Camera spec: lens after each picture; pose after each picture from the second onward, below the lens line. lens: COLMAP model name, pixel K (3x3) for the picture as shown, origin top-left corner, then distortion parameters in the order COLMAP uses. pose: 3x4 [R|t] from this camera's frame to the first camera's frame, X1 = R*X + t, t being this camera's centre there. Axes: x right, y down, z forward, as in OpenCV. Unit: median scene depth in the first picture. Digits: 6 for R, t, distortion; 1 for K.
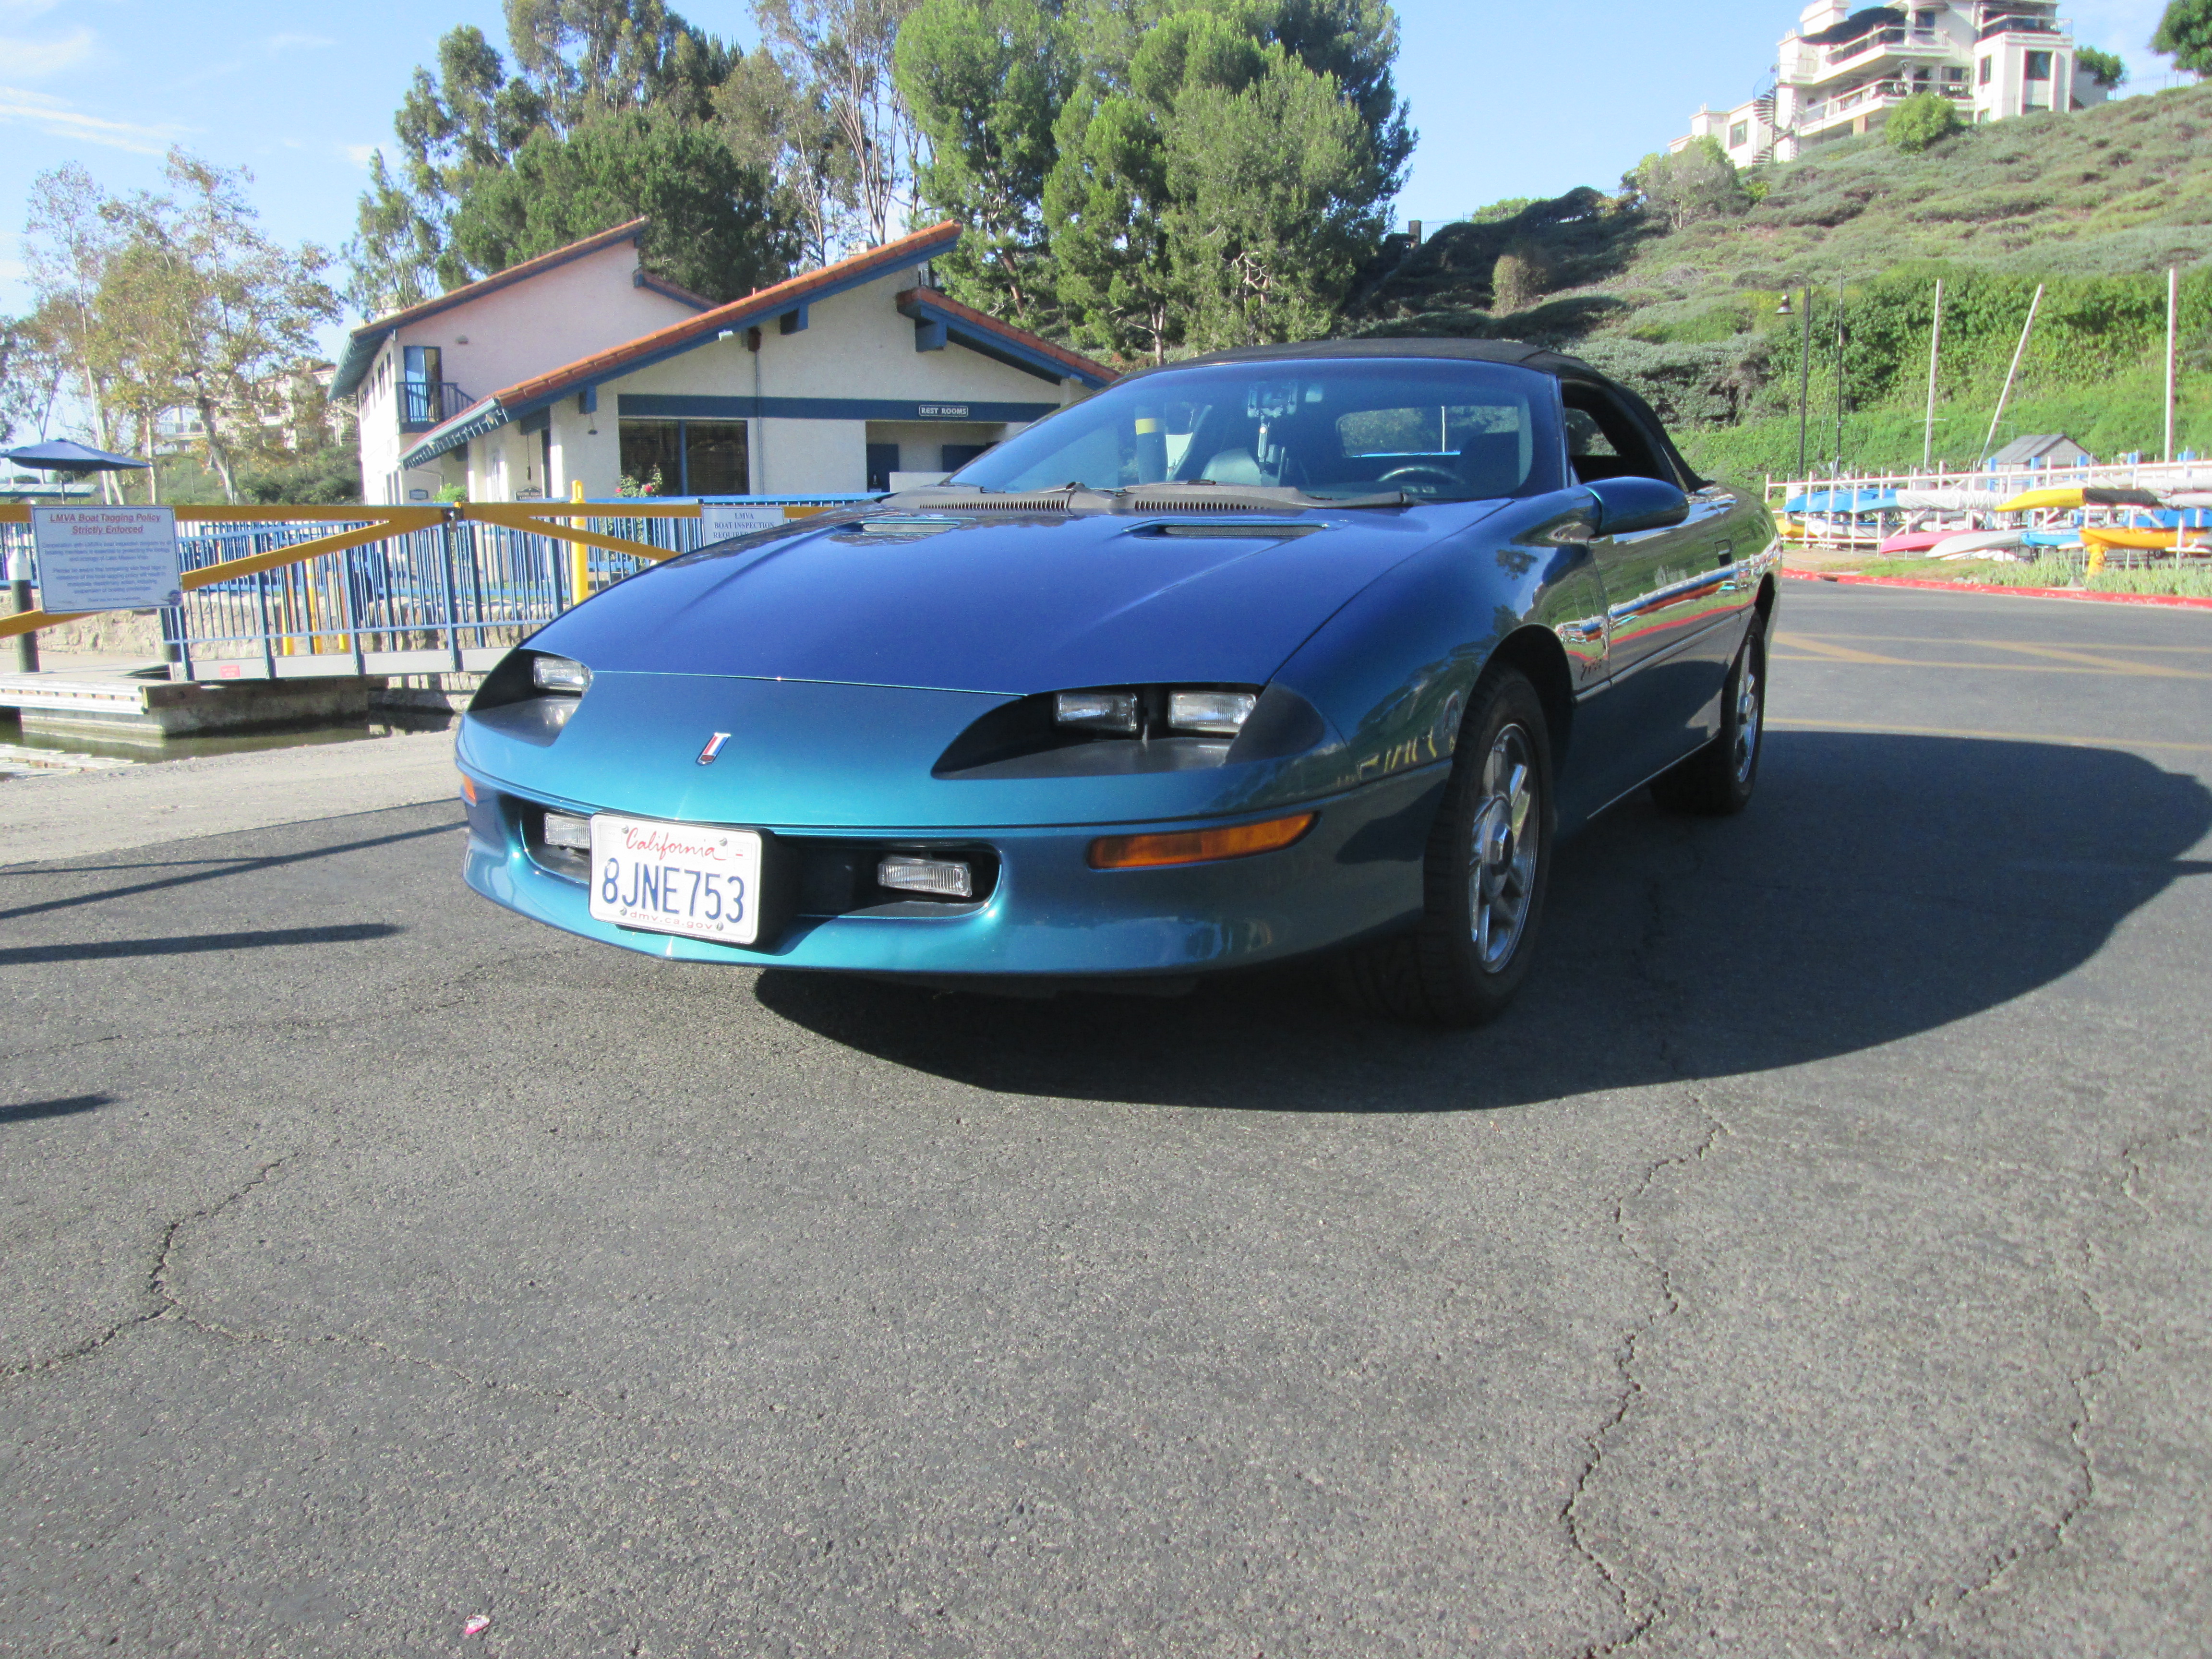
lens RADIAL K [[1906.8, 0, 1065.2], [0, 1906.8, 831.1], [0, 0, 1]] dist [-0.014379, 0.007108]
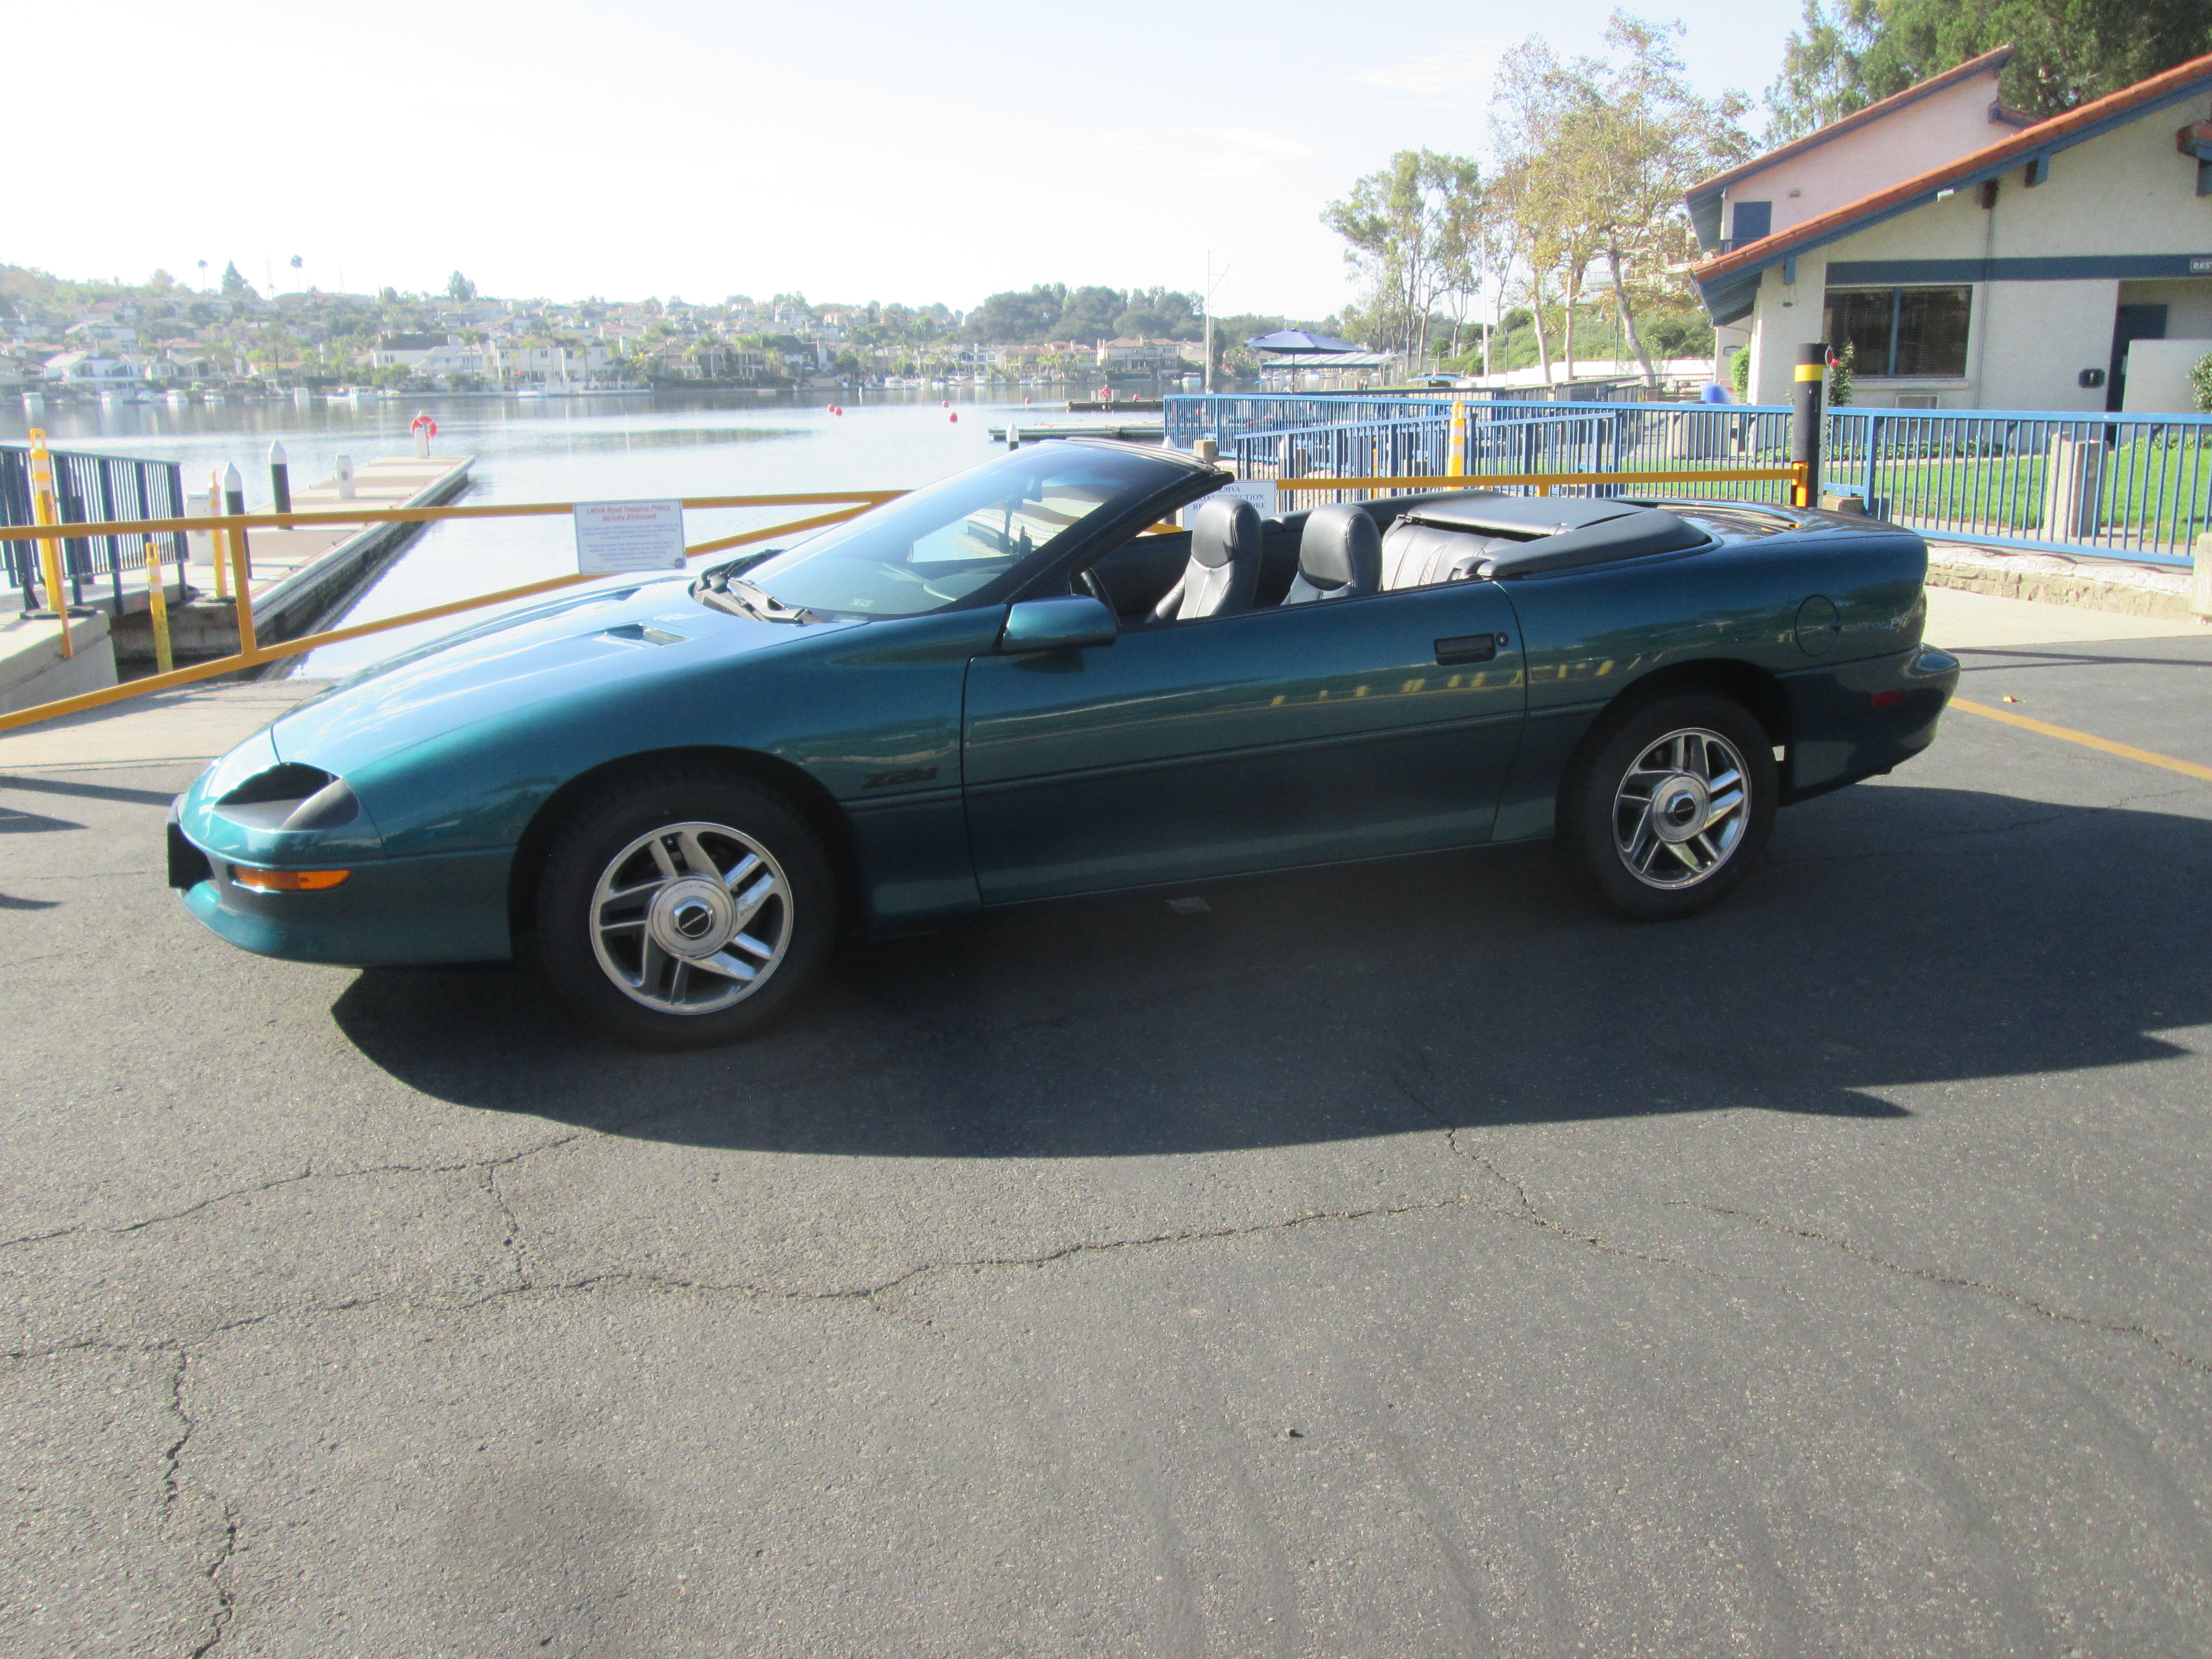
lens RADIAL K [[1899.1, 0, 1109.6], [0, 1899.1, 811.6], [0, 0, 1]] dist [-0.025799, 0.010738]
pose [[0.741794, 0.148024, -0.654088, 0.081608], [-0.094869, 0.988690, 0.116156, -0.015079], [0.663884, -0.024111, 0.747447, 0.016176]]
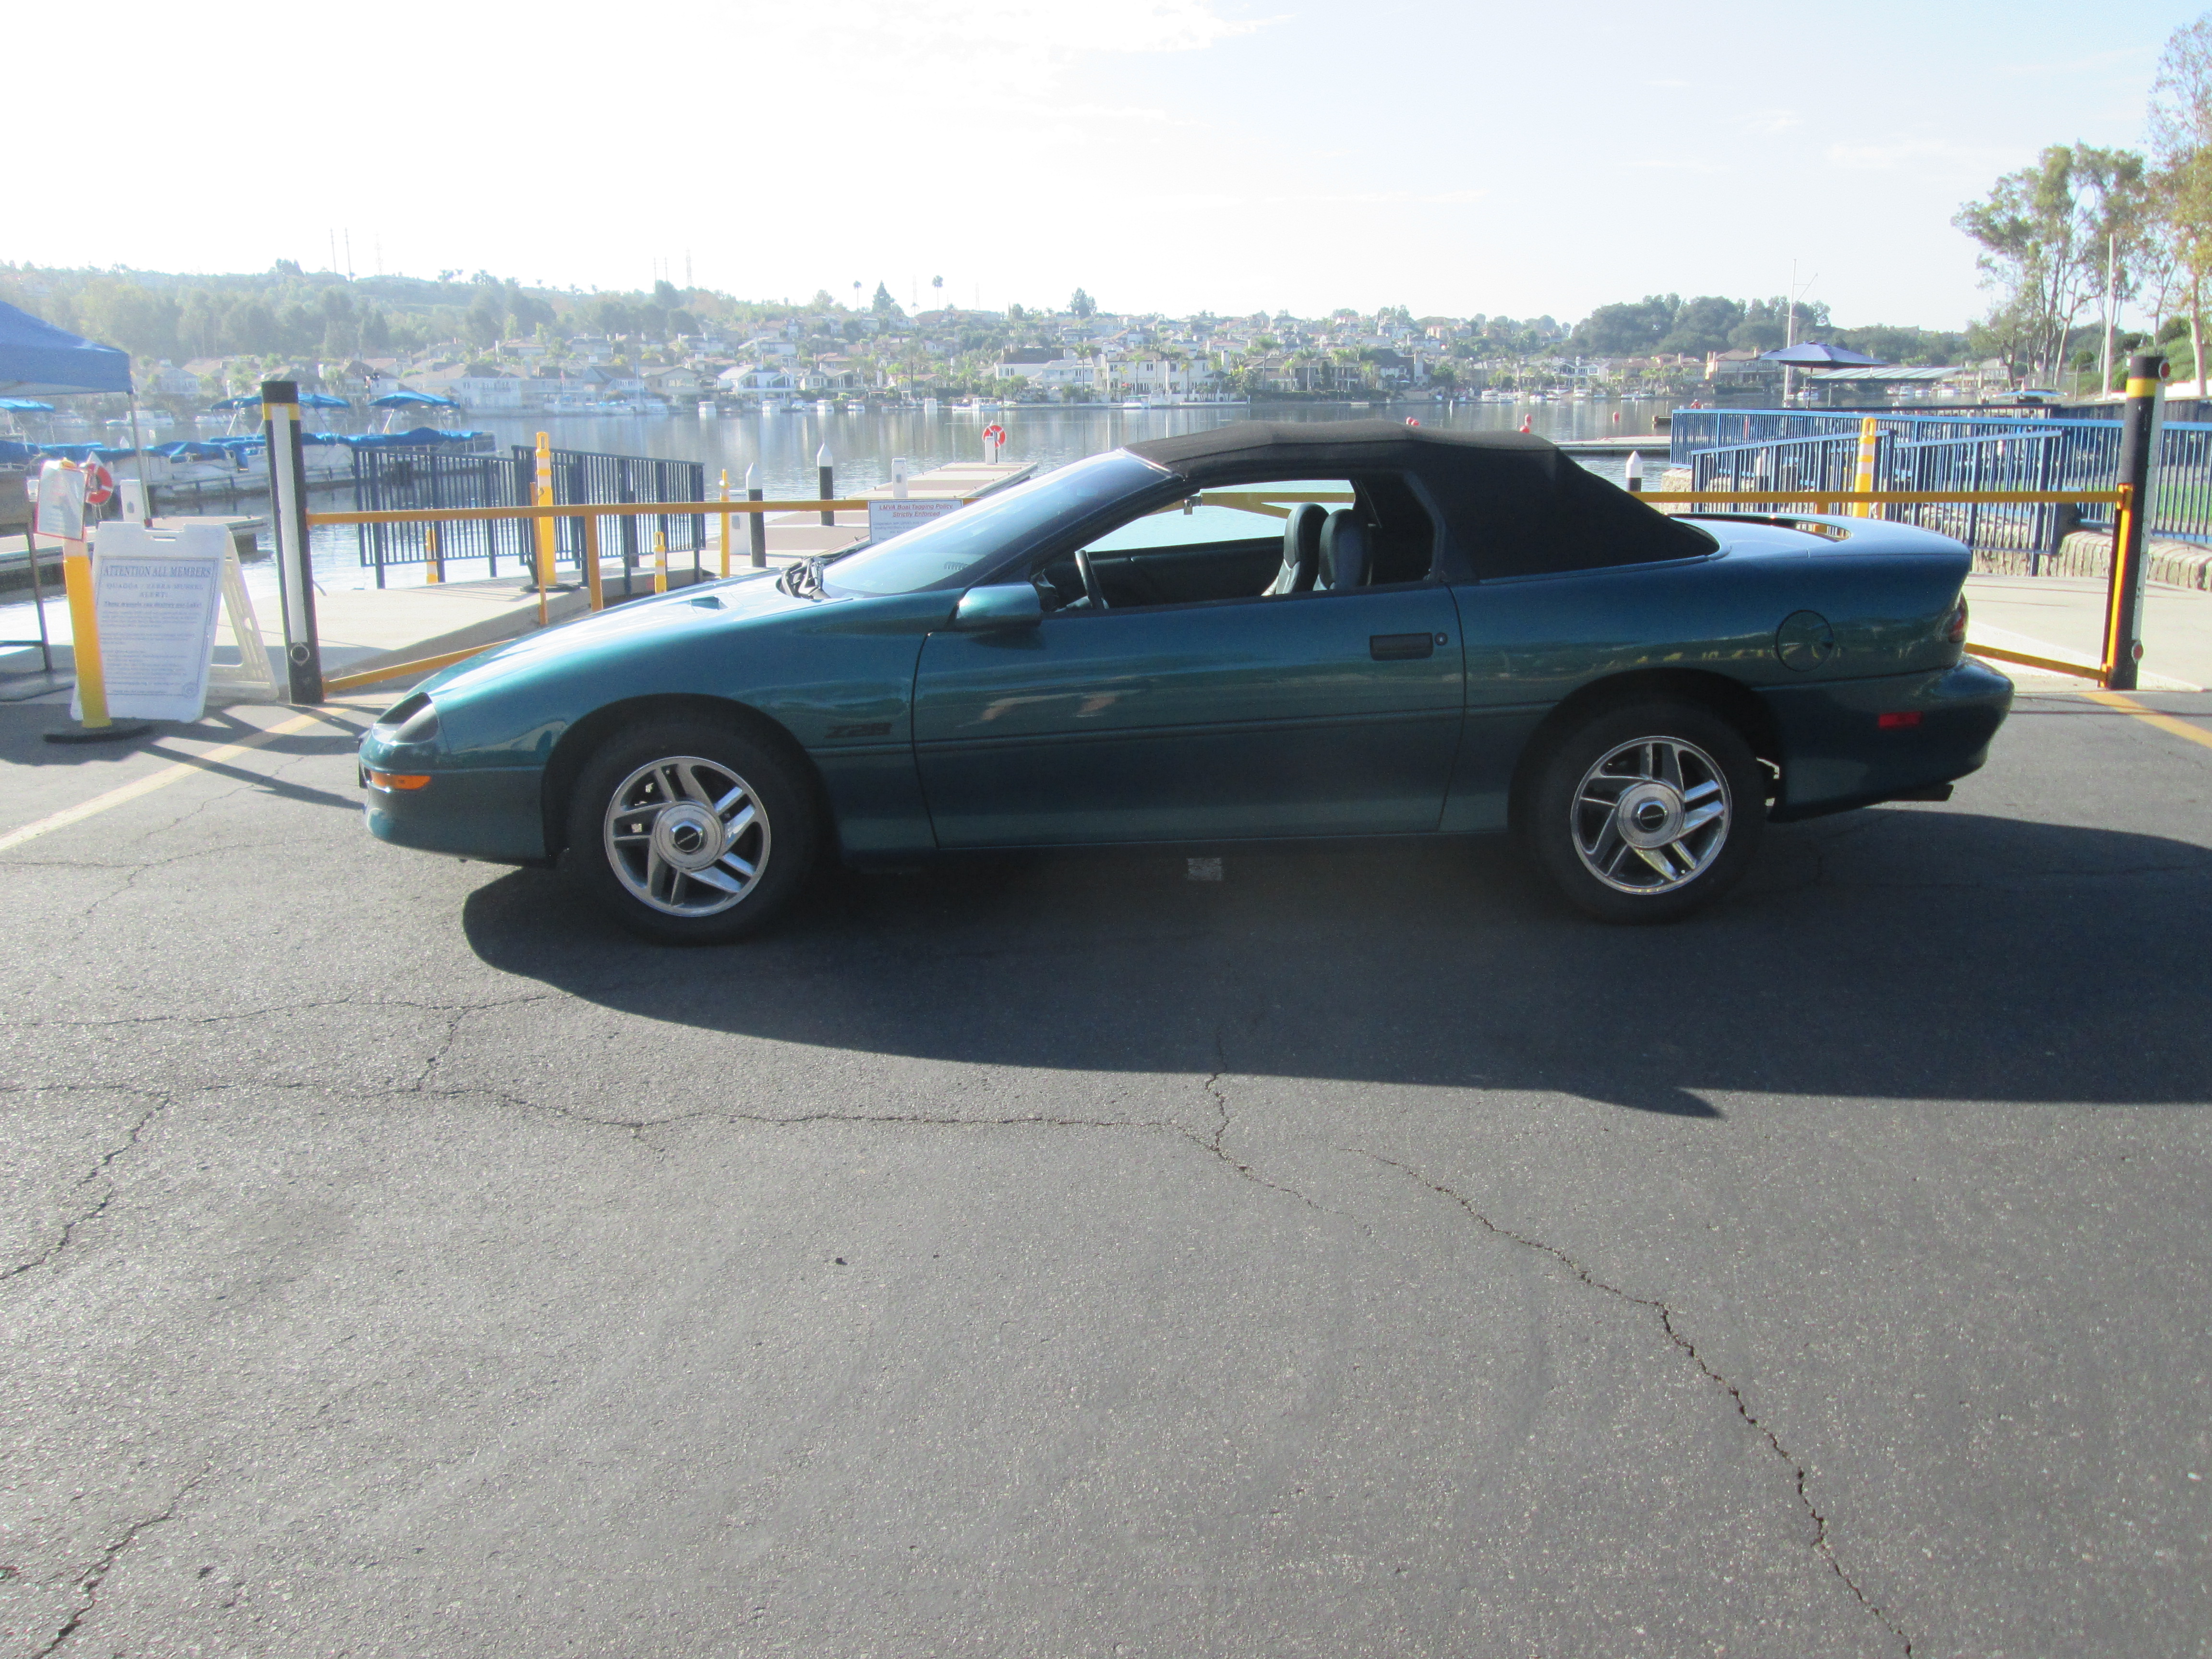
lens RADIAL K [[1912.8, 0, 1103.6], [0, 1912.8, 807.8], [0, 0, 1]] dist [-0.032650, 0.014191]
pose [[0.492380, 0.184242, -0.850657, 0.111492], [-0.123949, 0.982221, 0.140993, -0.017651], [0.861510, 0.036016, 0.506462, 0.033718]]
